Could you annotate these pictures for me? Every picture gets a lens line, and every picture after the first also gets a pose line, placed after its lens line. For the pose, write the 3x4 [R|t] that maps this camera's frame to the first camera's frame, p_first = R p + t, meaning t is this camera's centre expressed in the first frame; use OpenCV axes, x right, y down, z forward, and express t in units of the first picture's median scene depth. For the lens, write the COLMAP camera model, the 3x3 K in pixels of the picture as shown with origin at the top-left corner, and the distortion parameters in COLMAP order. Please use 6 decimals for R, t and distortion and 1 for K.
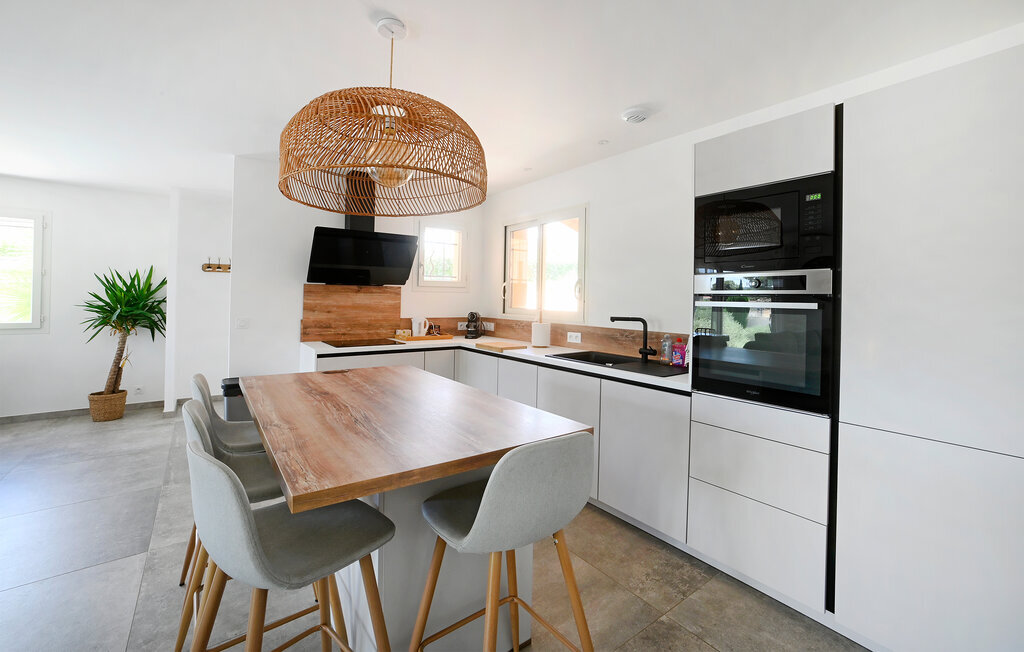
lens RADIAL K [[416.1, 0, 491.3], [0, 416.1, 292.0], [0, 0, 1]] dist [-0.024895, 0.001321]
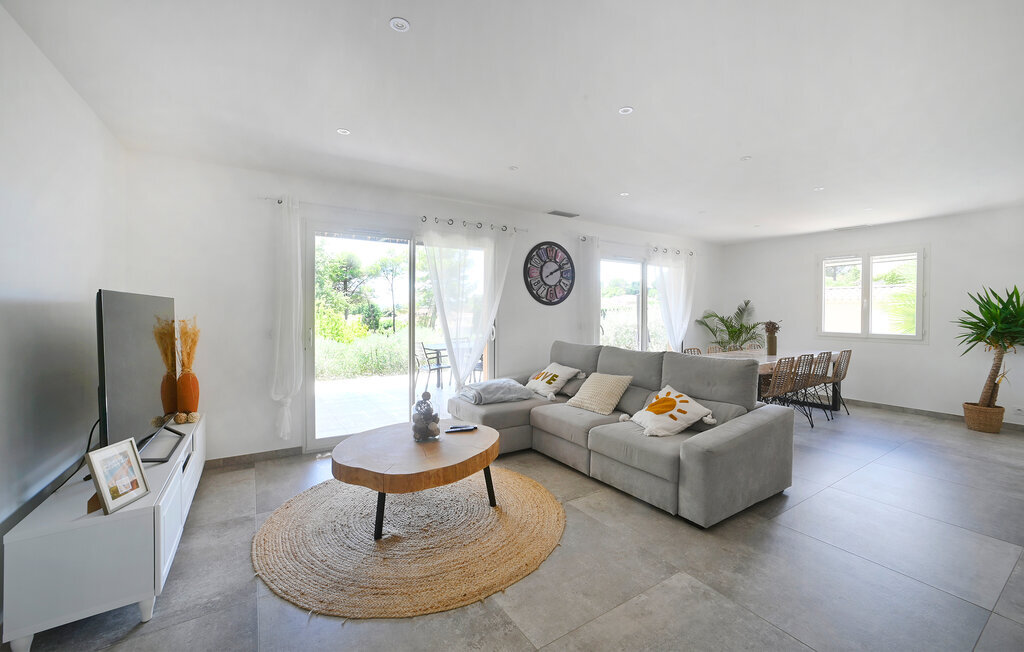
lens RADIAL K [[413.9, 0, 541.0], [0, 413.9, 318.5], [0, 0, 1]] dist [-0.013448, 0.006176]
pose [[0.001982, 0.002631, -0.999995, 0.129762], [0.016387, 0.999862, 0.002663, 0.002333], [0.999864, -0.016392, 0.001938, -0.155961]]
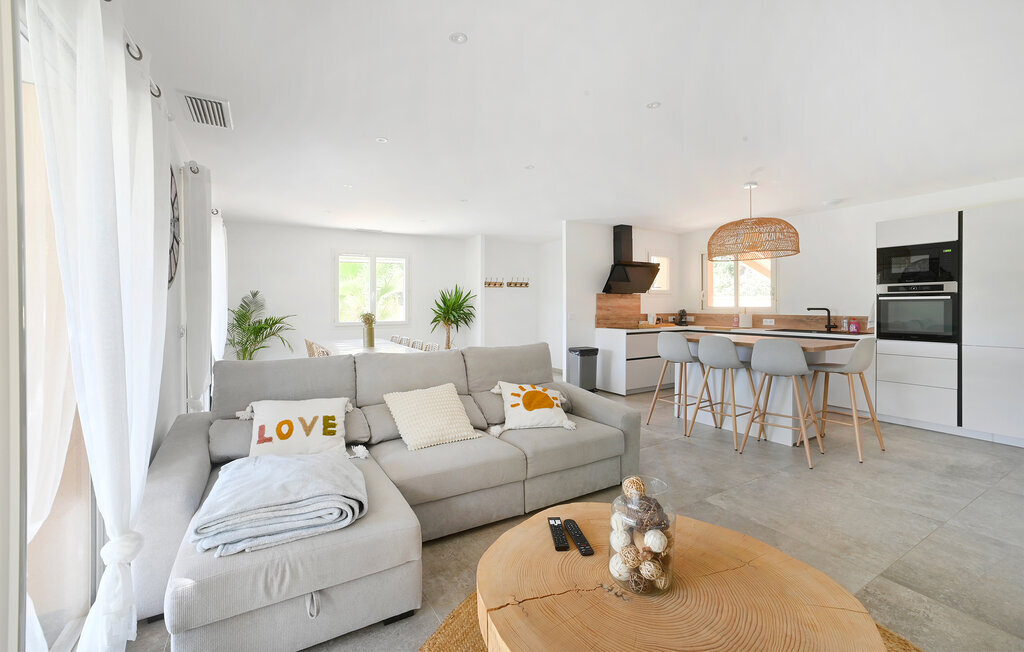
lens RADIAL K [[413.9, 0, 496.5], [0, 413.9, 304.5], [0, 0, 1]] dist [-0.013448, 0.006176]
pose [[0.995764, -0.020910, -0.089533, -0.709215], [0.022207, 0.999662, 0.013513, -0.007202], [0.089221, -0.015444, 0.995892, -0.707764]]
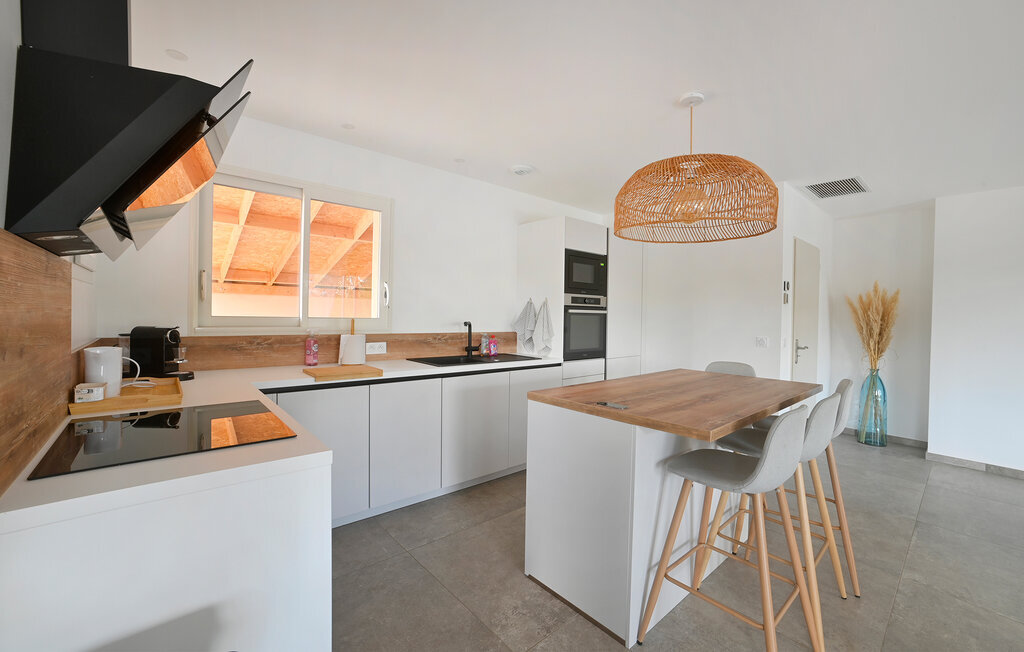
lens RADIAL K [[413.9, 0, 530.6], [0, 413.9, 339.6], [0, 0, 1]] dist [-0.013448, 0.006176]
pose [[-0.132861, -0.079273, 0.987959, -0.673507], [-0.039813, 0.996419, 0.074598, 0.013947], [-0.990335, -0.029423, -0.135541, 0.776360]]
